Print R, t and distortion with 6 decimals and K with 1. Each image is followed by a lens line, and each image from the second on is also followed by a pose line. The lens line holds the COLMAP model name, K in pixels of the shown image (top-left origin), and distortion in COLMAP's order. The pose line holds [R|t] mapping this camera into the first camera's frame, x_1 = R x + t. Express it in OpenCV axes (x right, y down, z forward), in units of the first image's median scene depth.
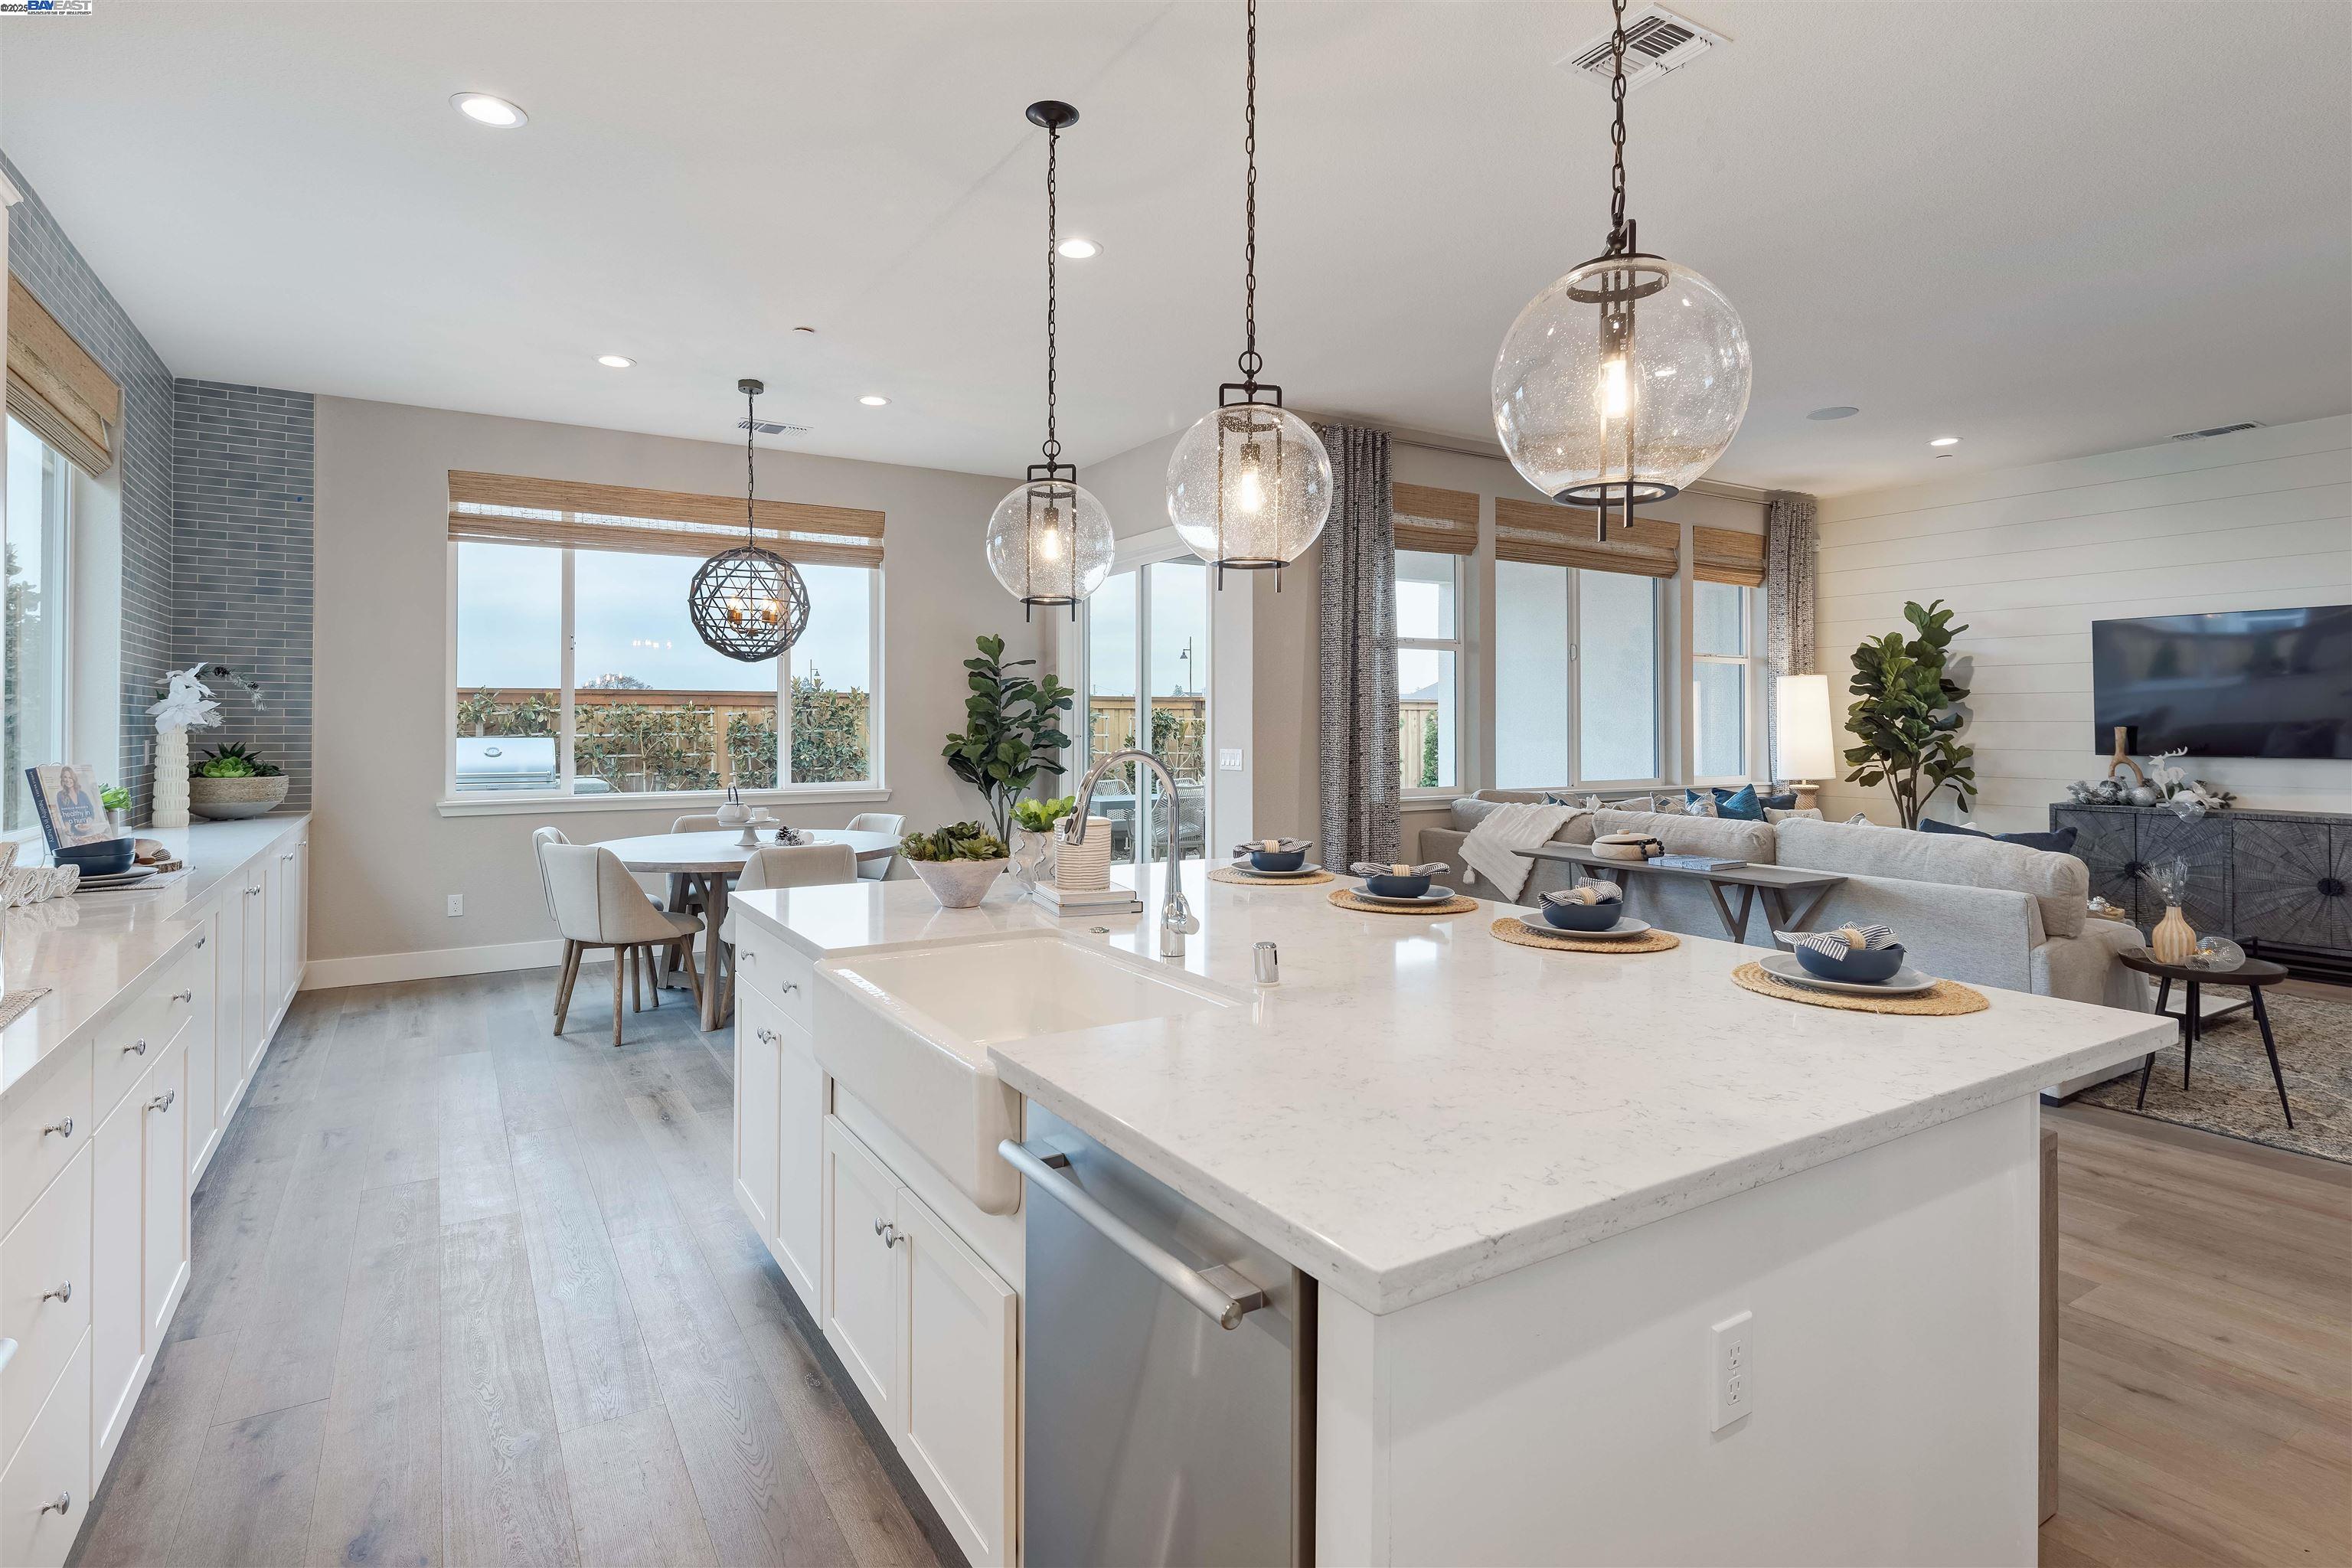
lens RADIAL K [[1145.5, 0, 1154.5], [0, 1145.5, 723.5], [0, 0, 1]] dist [-0.000332, -0.000319]
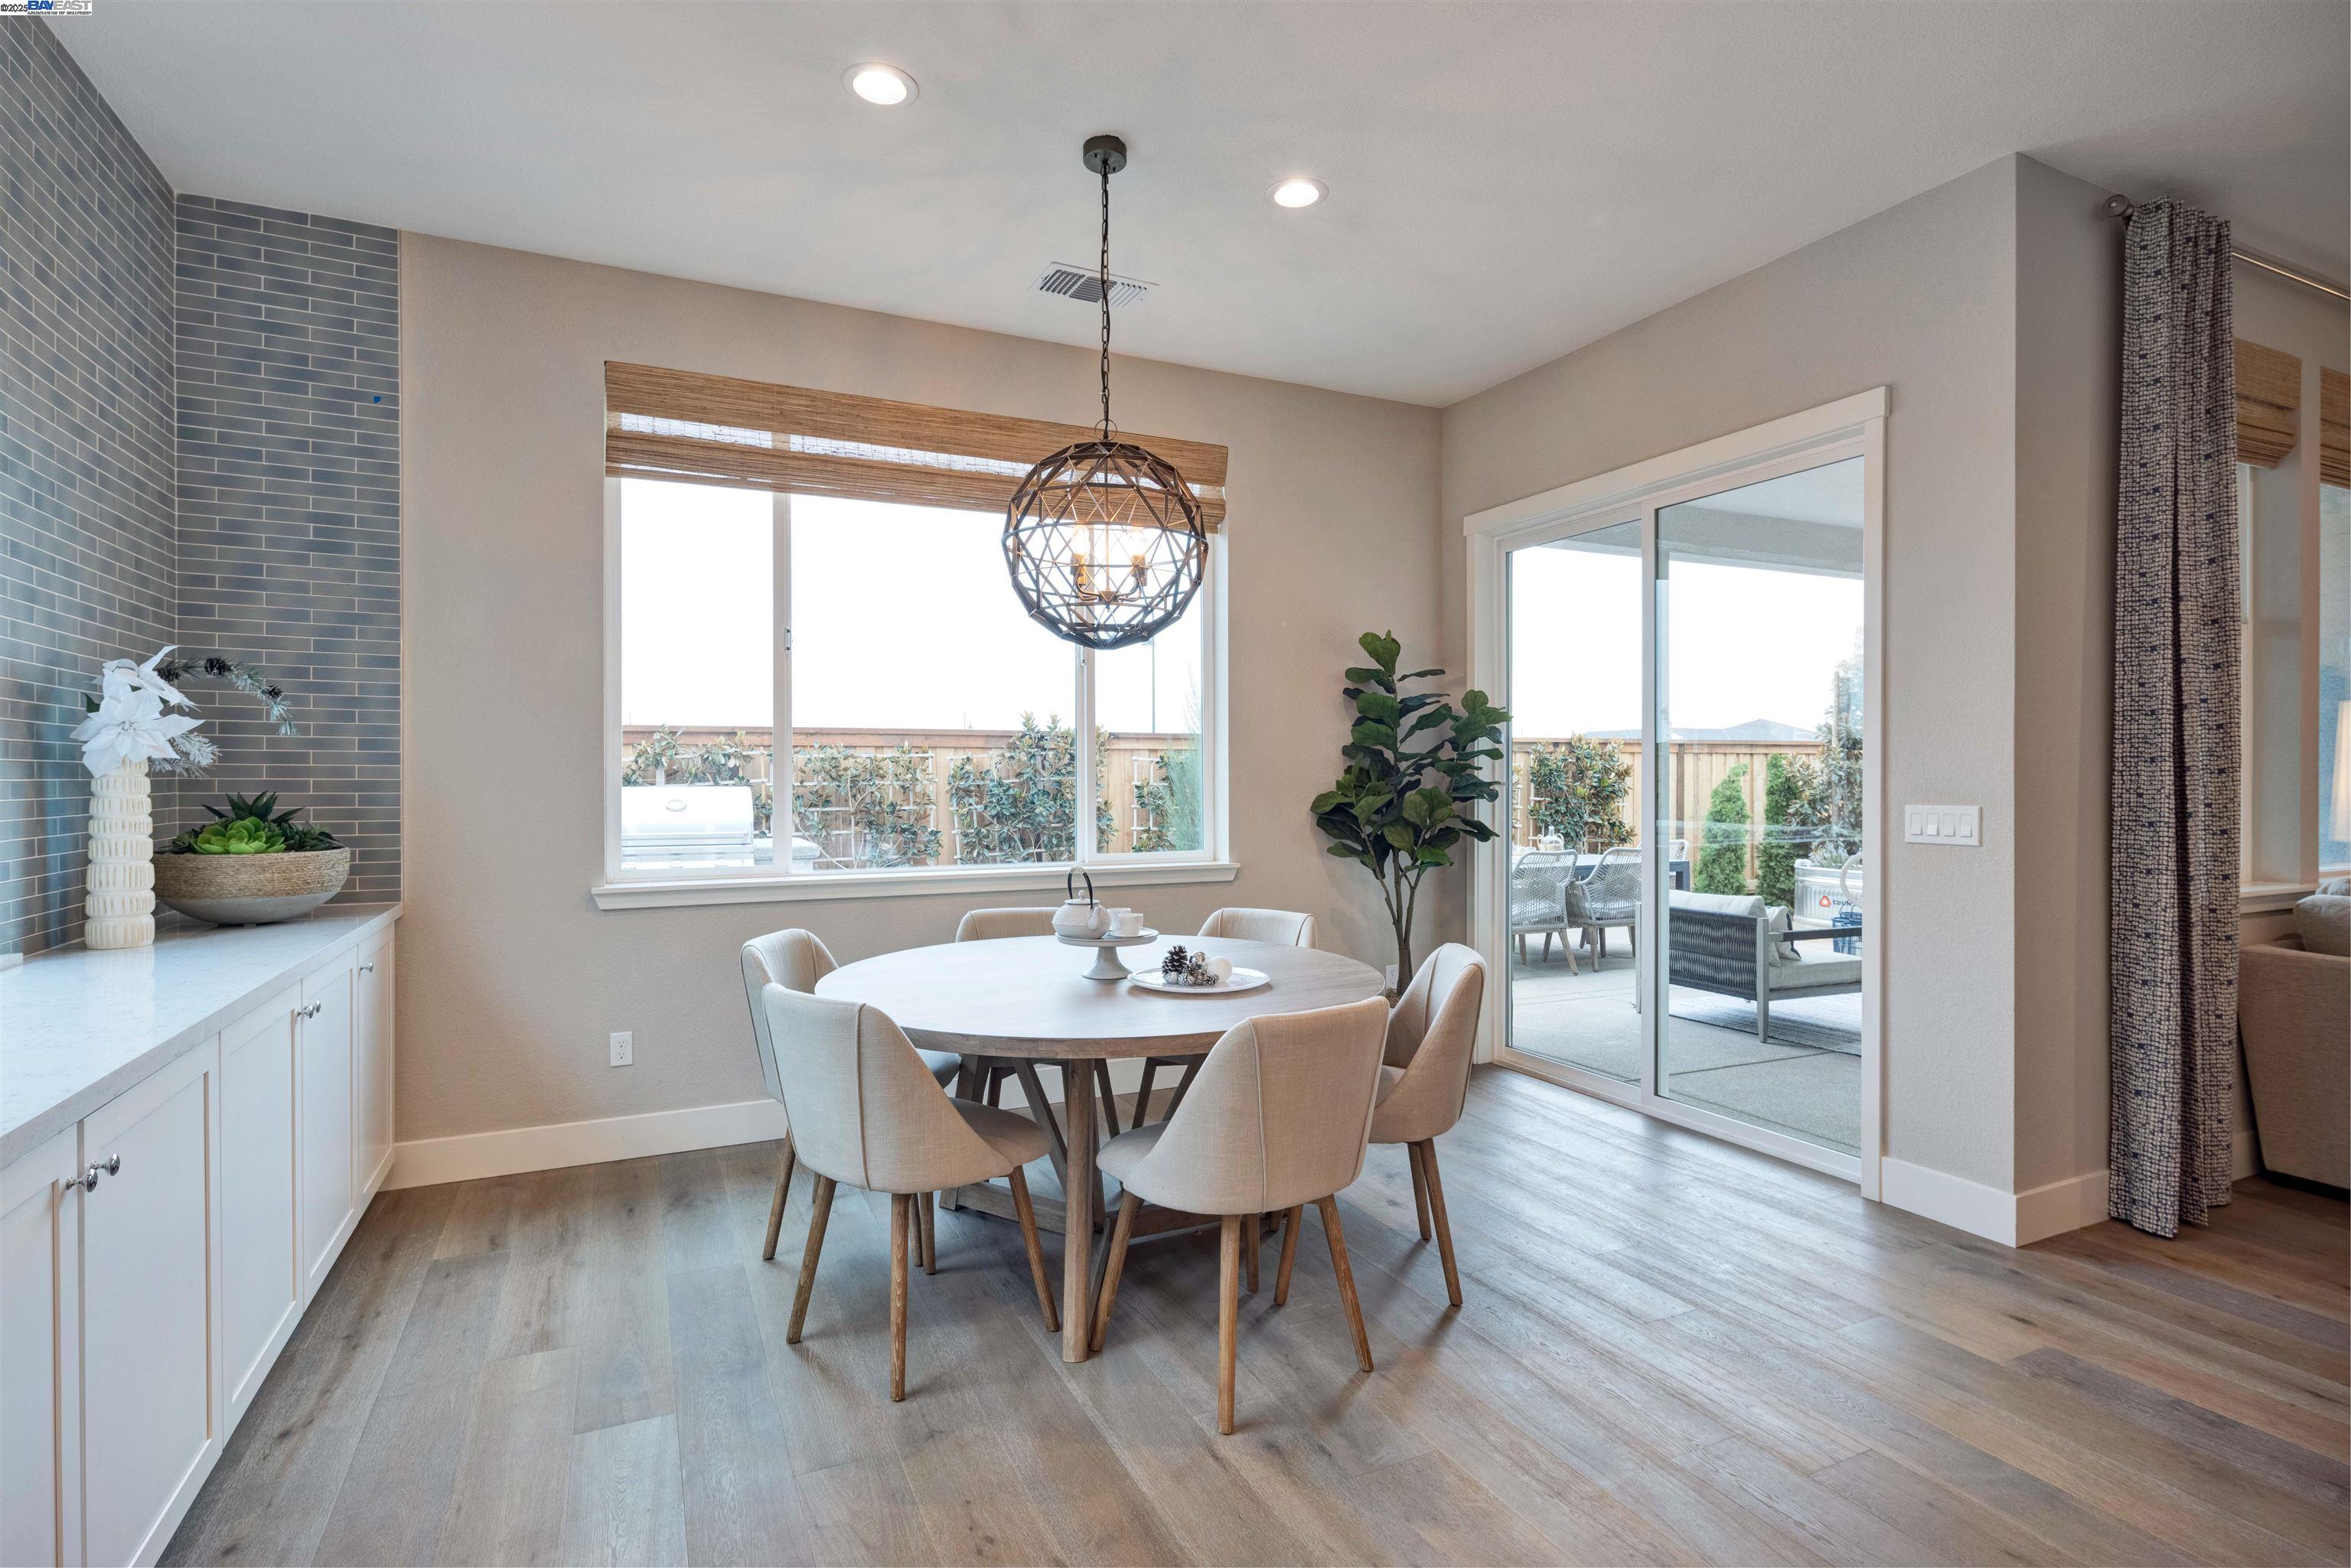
lens RADIAL K [[1145.0, 0, 1165.8], [0, 1145.0, 793.7], [0, 0, 1]] dist [-0.000332, -0.000319]
pose [[0.992766, 0.001057, -0.120057, -0.248276], [0.000995, 0.999855, 0.017027, 0.007056], [0.120058, -0.017023, 0.992621, 0.432563]]
